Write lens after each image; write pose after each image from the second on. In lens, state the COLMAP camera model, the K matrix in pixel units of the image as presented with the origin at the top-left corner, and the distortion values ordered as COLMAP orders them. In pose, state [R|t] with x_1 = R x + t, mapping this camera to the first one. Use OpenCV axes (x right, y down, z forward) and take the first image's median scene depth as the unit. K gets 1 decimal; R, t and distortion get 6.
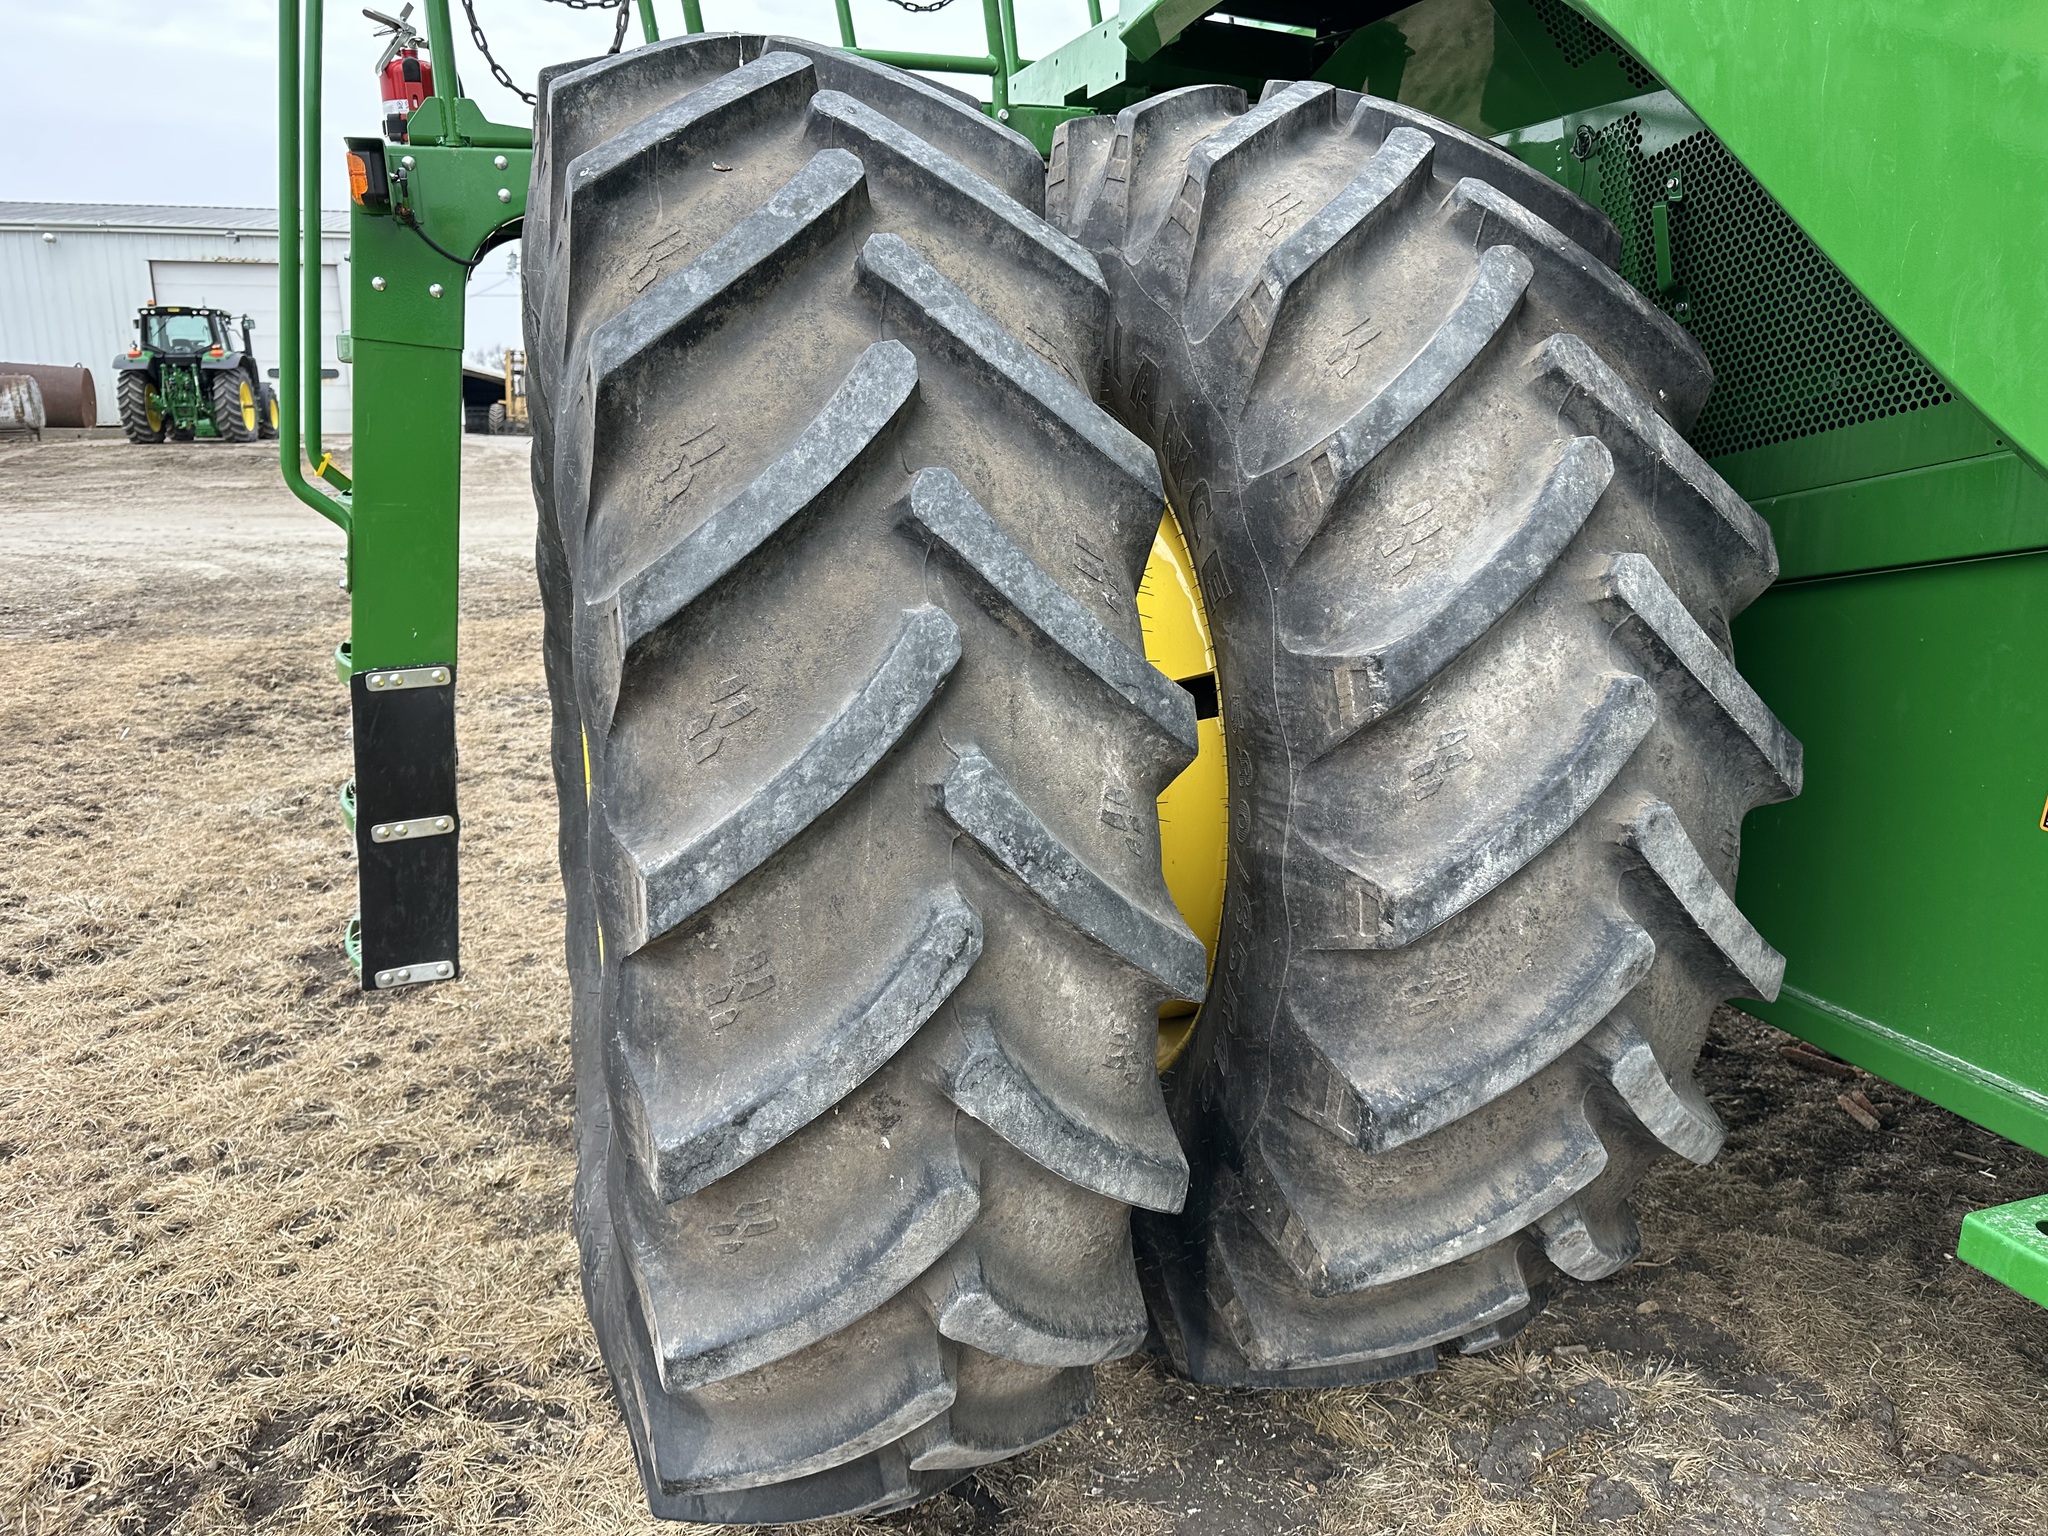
lens RADIAL K [[1415.1, 0, 1024.0], [0, 1415.1, 768.0], [0, 0, 1]] dist [0.149160, -0.251443]
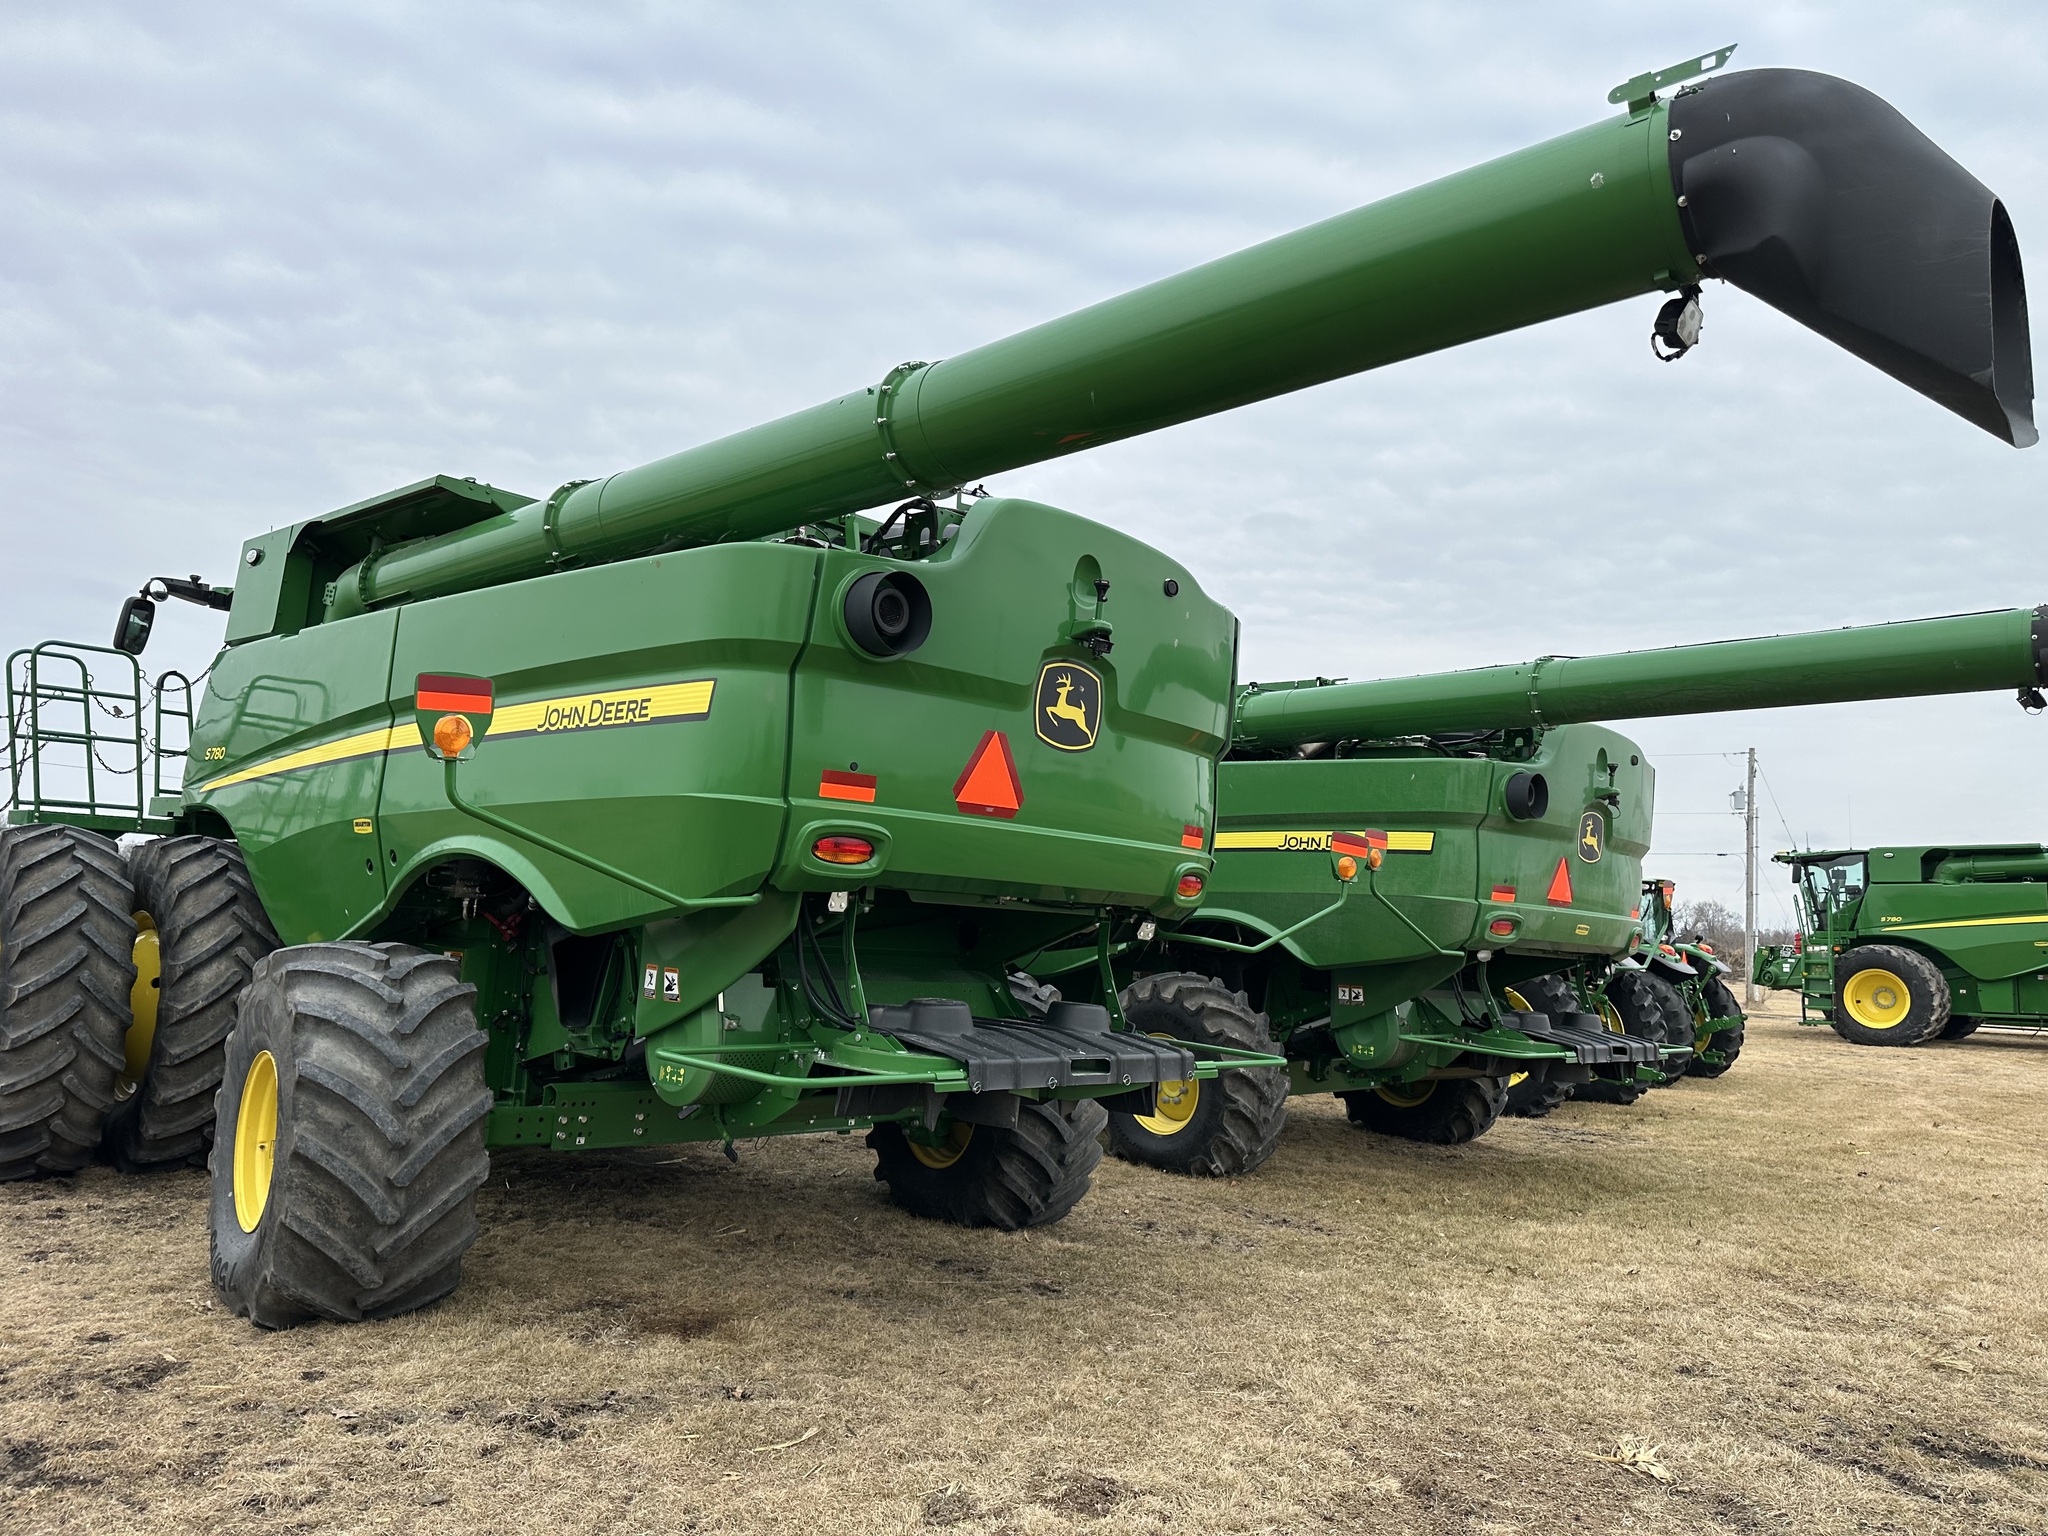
lens RADIAL K [[1462.3, 0, 1024.0], [0, 1462.3, 768.0], [0, 0, 1]] dist [0.092095, -0.113535]
pose [[0.897691, 0.101342, 0.428814, 0.576910], [0.042588, 0.948680, -0.313357, 1.034954], [-0.438563, 0.299560, 0.847305, -4.958414]]
